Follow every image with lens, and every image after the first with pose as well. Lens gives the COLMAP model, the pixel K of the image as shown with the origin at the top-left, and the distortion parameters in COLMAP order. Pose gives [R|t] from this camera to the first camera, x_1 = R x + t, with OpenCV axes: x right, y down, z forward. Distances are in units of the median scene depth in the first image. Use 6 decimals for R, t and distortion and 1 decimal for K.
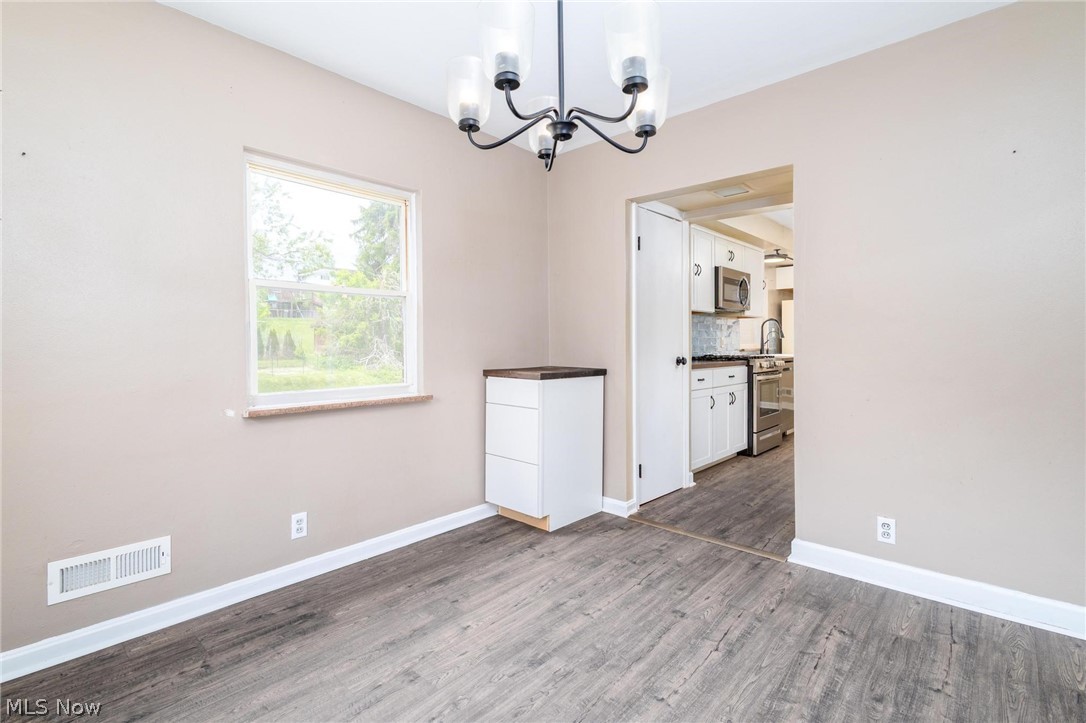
lens RADIAL K [[511.5, 0, 552.2], [0, 511.5, 345.0], [0, 0, 1]] dist [0.007554, -0.001498]
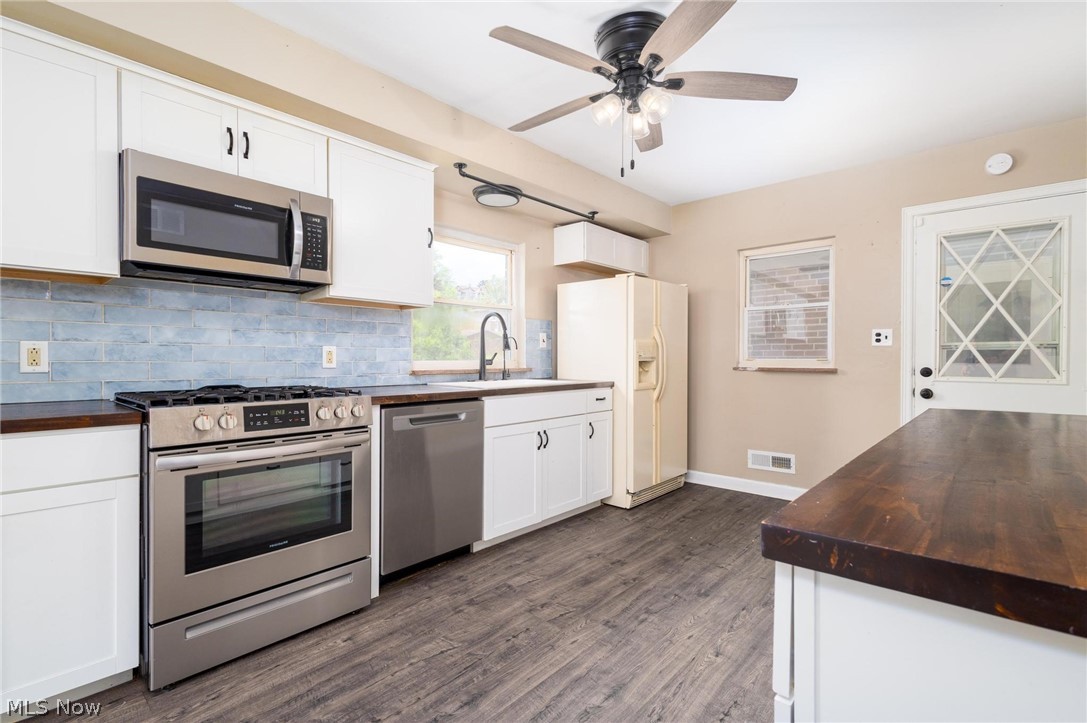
lens RADIAL K [[511.9, 0, 537.5], [0, 511.9, 362.2], [0, 0, 1]] dist [0.007554, -0.001498]
pose [[0.999913, 0.013074, 0.001813, 1.317584], [-0.013086, 0.999890, 0.006939, -0.013695], [-0.001723, -0.006963, 0.999974, 1.357809]]
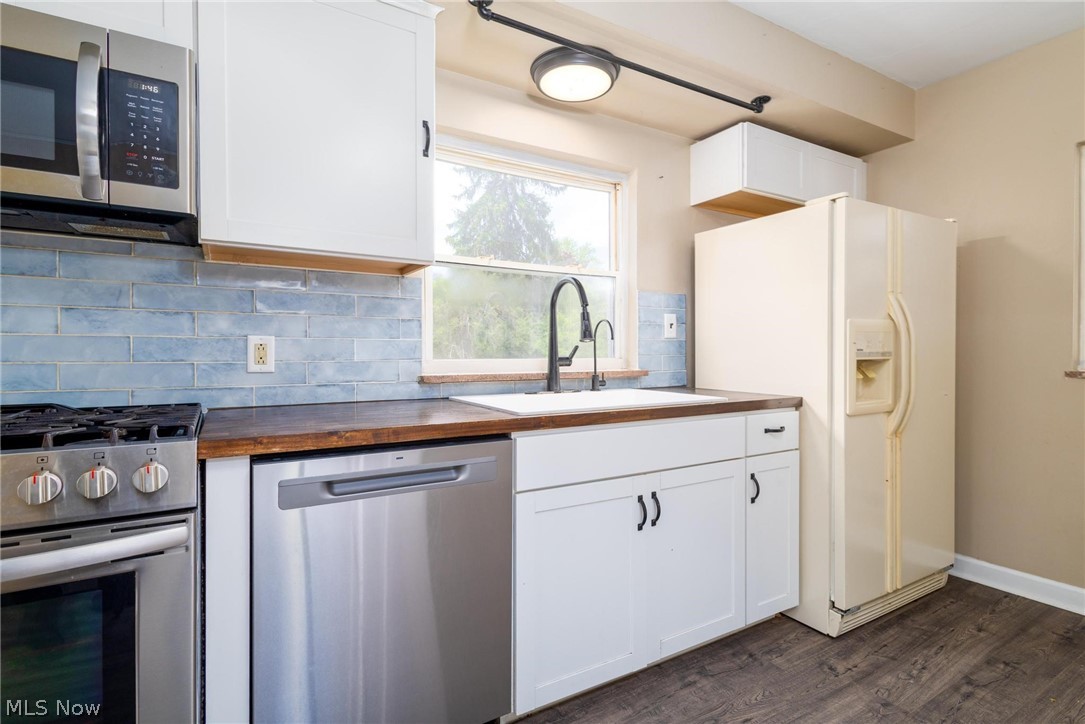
lens RADIAL K [[511.0, 0, 535.3], [0, 511.0, 356.2], [0, 0, 1]] dist [0.007554, -0.001498]
pose [[0.948652, 0.012922, -0.316058, 1.409489], [-0.010357, 0.999898, 0.009794, -0.019079], [0.316152, -0.006018, 0.948689, 1.980003]]
